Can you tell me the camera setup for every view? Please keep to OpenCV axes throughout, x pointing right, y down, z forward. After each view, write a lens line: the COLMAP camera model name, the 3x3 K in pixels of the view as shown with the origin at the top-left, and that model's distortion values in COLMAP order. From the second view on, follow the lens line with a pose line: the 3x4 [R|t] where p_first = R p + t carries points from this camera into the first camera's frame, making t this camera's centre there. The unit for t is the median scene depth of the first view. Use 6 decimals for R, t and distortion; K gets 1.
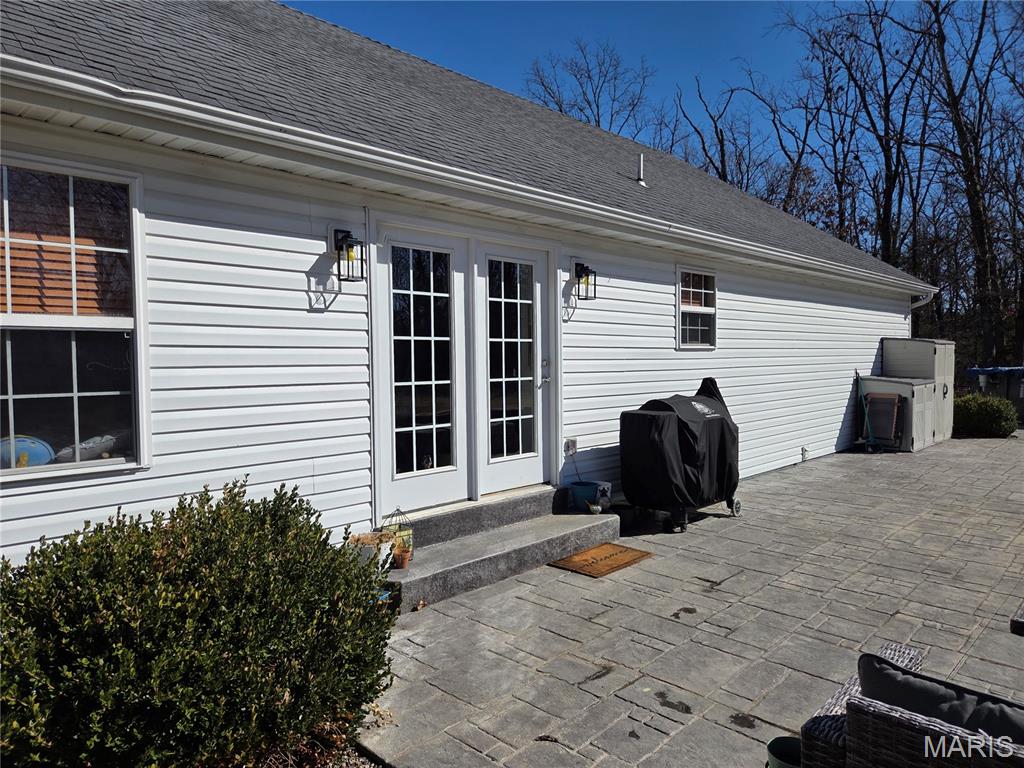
lens RADIAL K [[681.6, 0, 515.0], [0, 681.6, 388.7], [0, 0, 1]] dist [0.083306, -0.077684]
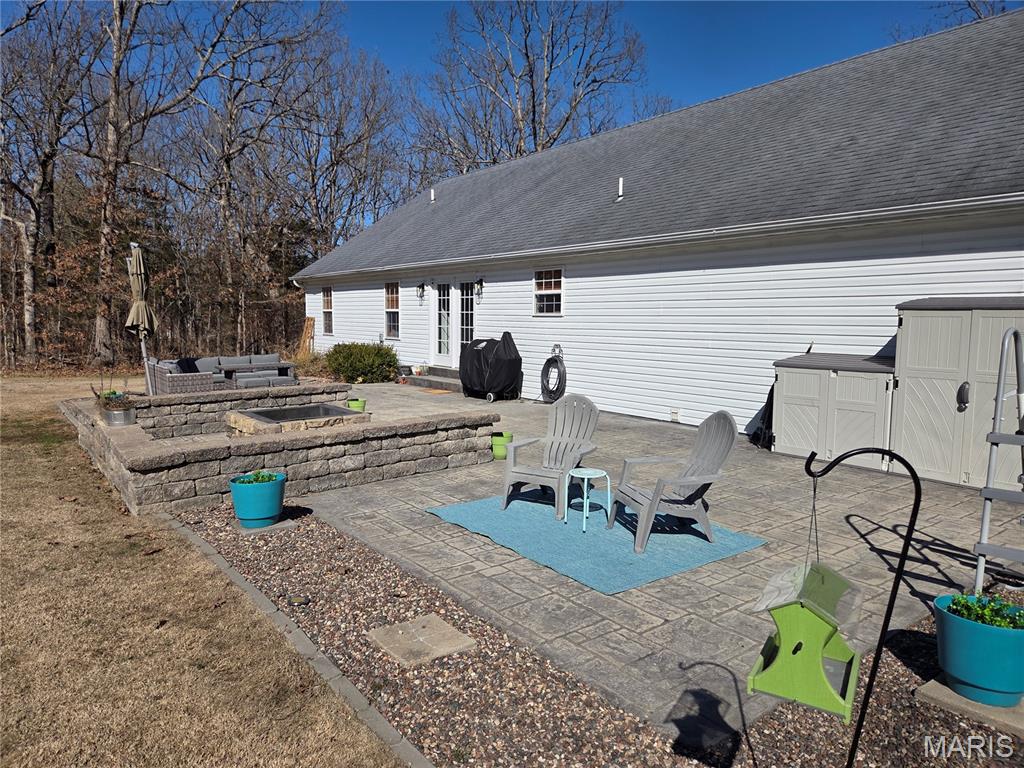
lens RADIAL K [[681.6, 0, 515.0], [0, 681.6, 388.7], [0, 0, 1]] dist [0.083306, -0.077684]
pose [[-0.150956, 0.113510, -0.982002, 2.514920], [-0.052124, 0.991090, 0.122573, -0.106900], [0.987165, 0.069689, -0.143695, 1.534556]]
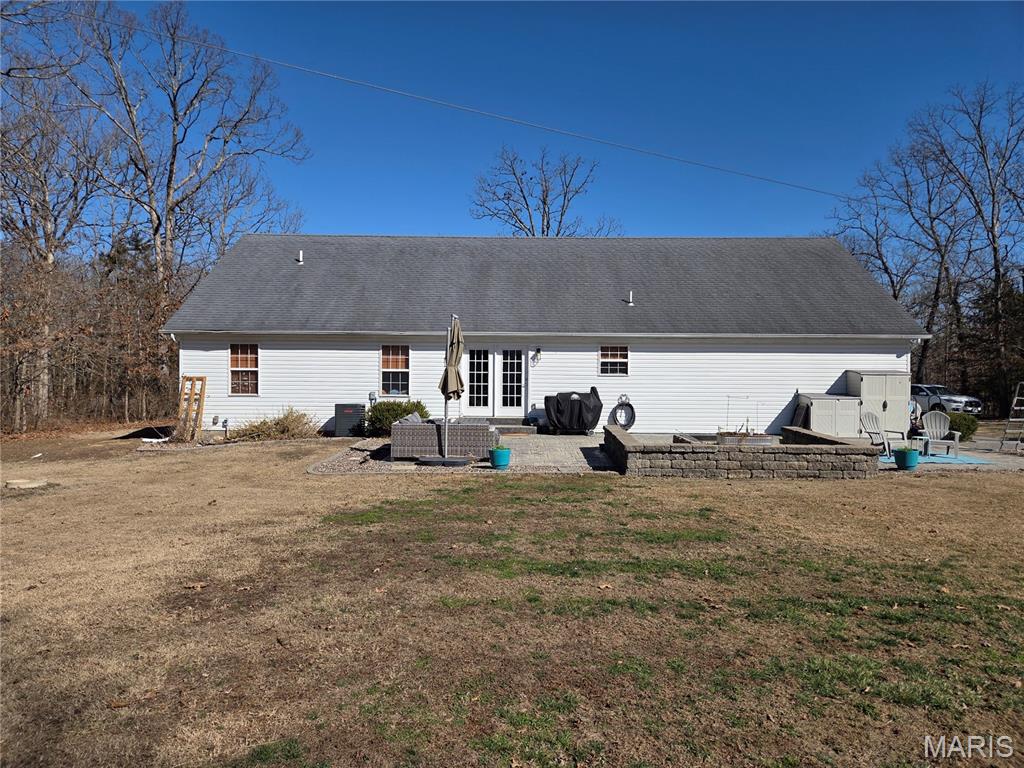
lens RADIAL K [[681.6, 0, 515.0], [0, 681.6, 388.7], [0, 0, 1]] dist [0.083306, -0.077684]
pose [[0.694818, 0.021056, -0.718878, 2.375356], [-0.047748, 0.998716, -0.016898, 0.063613], [0.717599, 0.046066, 0.694931, -1.306597]]
